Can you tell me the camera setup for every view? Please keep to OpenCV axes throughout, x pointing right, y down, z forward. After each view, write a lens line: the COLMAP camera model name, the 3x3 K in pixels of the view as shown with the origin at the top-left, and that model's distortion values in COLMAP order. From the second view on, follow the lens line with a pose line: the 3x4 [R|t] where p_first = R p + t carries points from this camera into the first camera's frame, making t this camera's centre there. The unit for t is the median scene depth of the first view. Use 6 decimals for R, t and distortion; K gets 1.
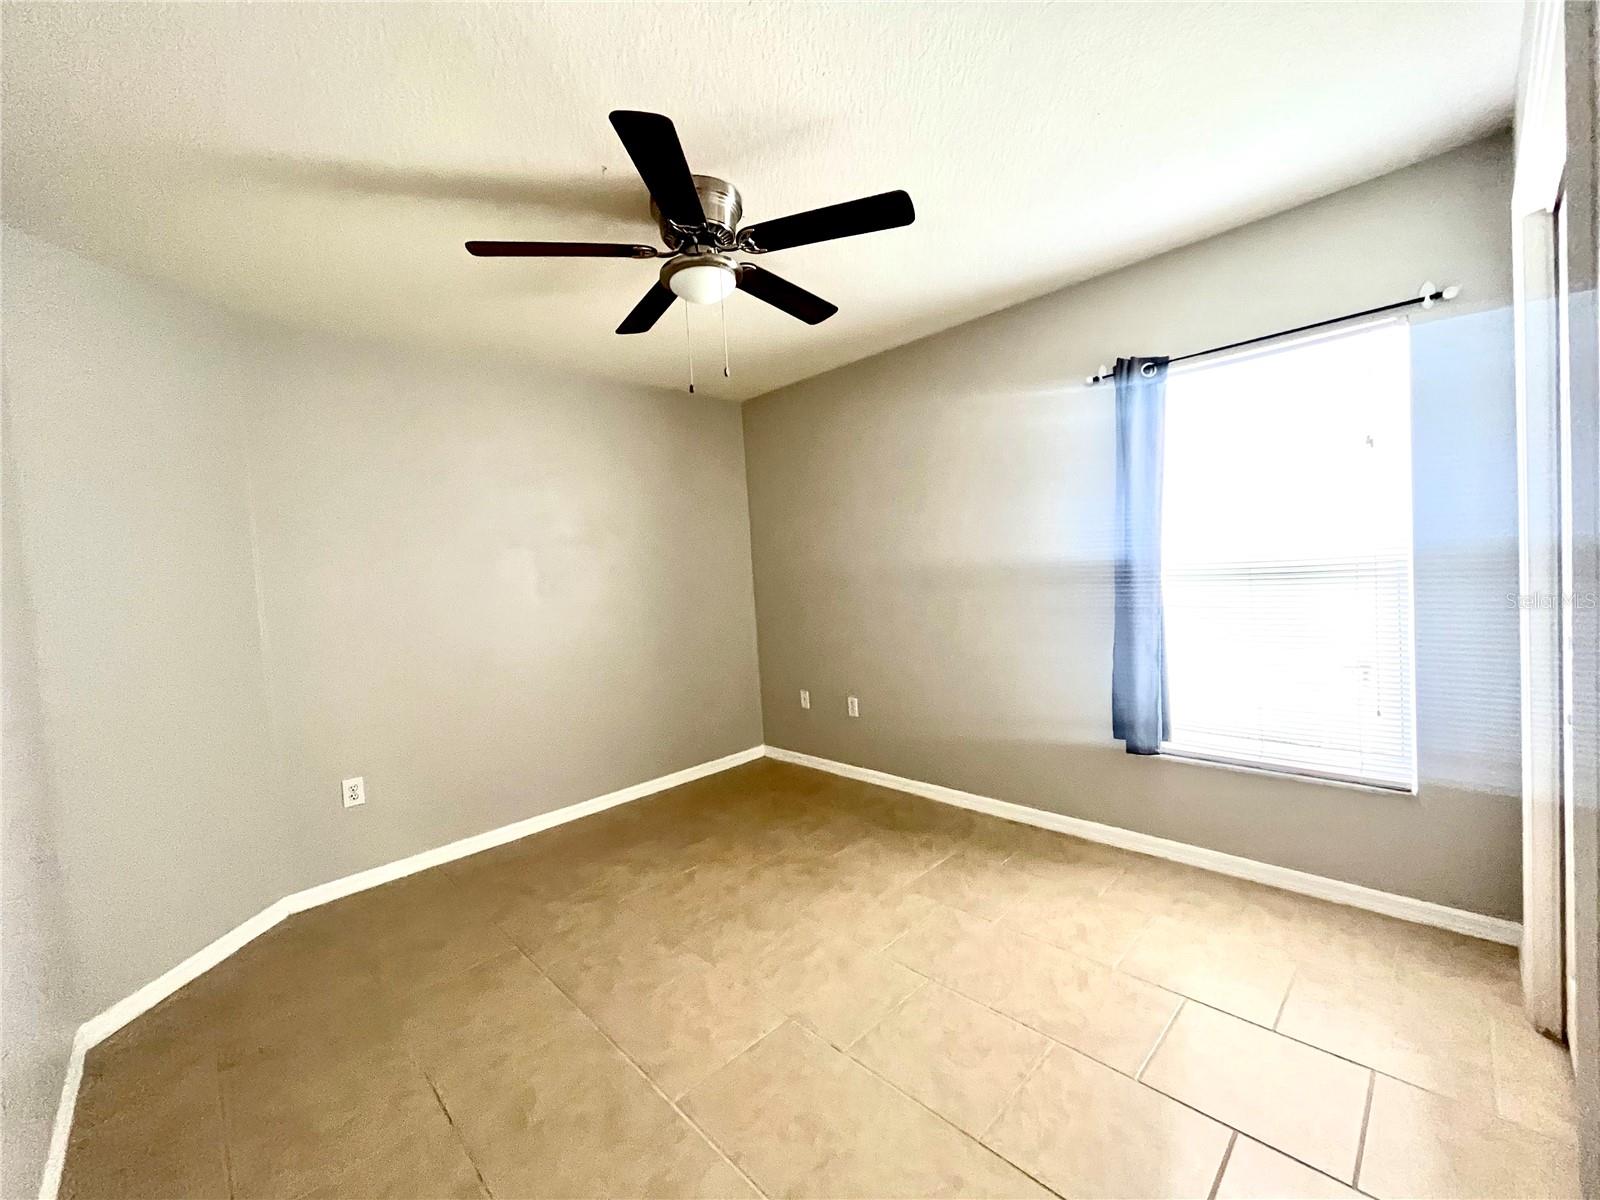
lens RADIAL K [[649.3, 0, 795.0], [0, 649.3, 593.6], [0, 0, 1]] dist [0.000037, -0.000332]
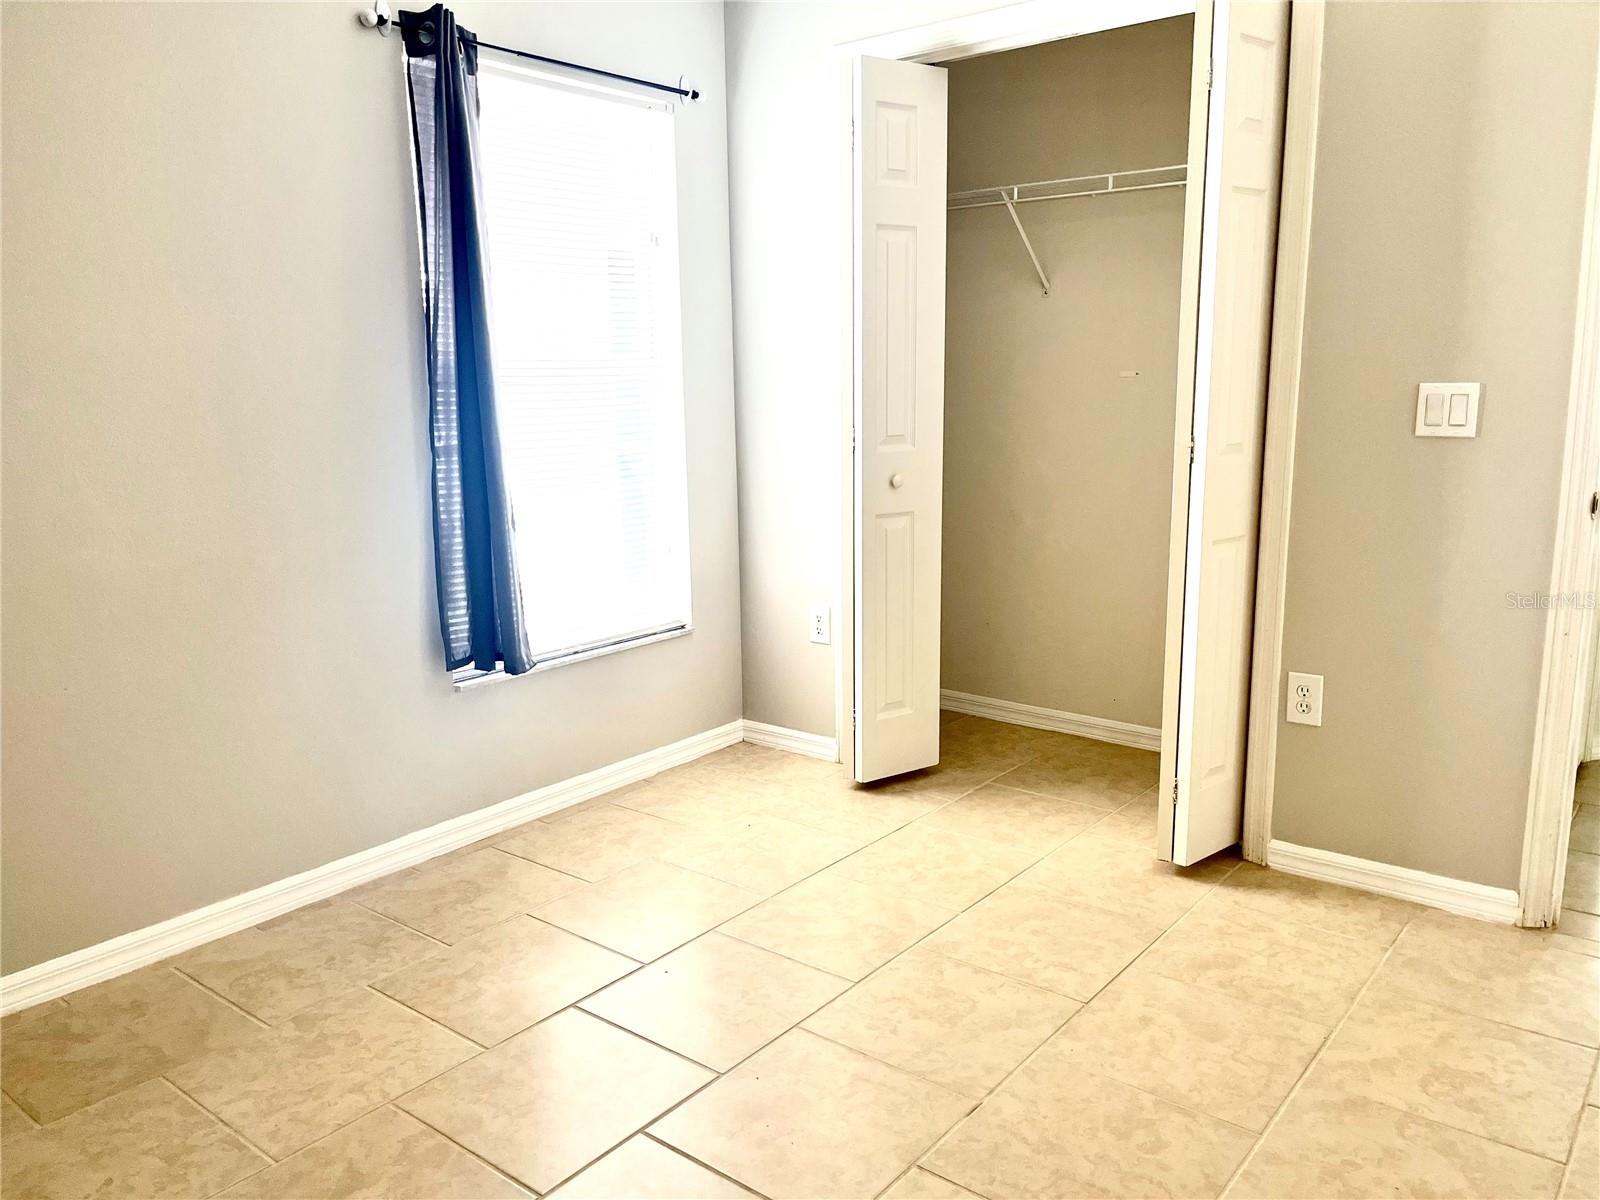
lens RADIAL K [[1211.2, 0, 806.6], [0, 1211.2, 608.5], [0, 0, 1]] dist [0.056056, -0.079798]
pose [[-0.132819, -0.123409, 0.983427, -0.752229], [0.070850, 0.988498, 0.133614, 0.049670], [-0.988605, 0.087422, -0.122548, 0.953135]]
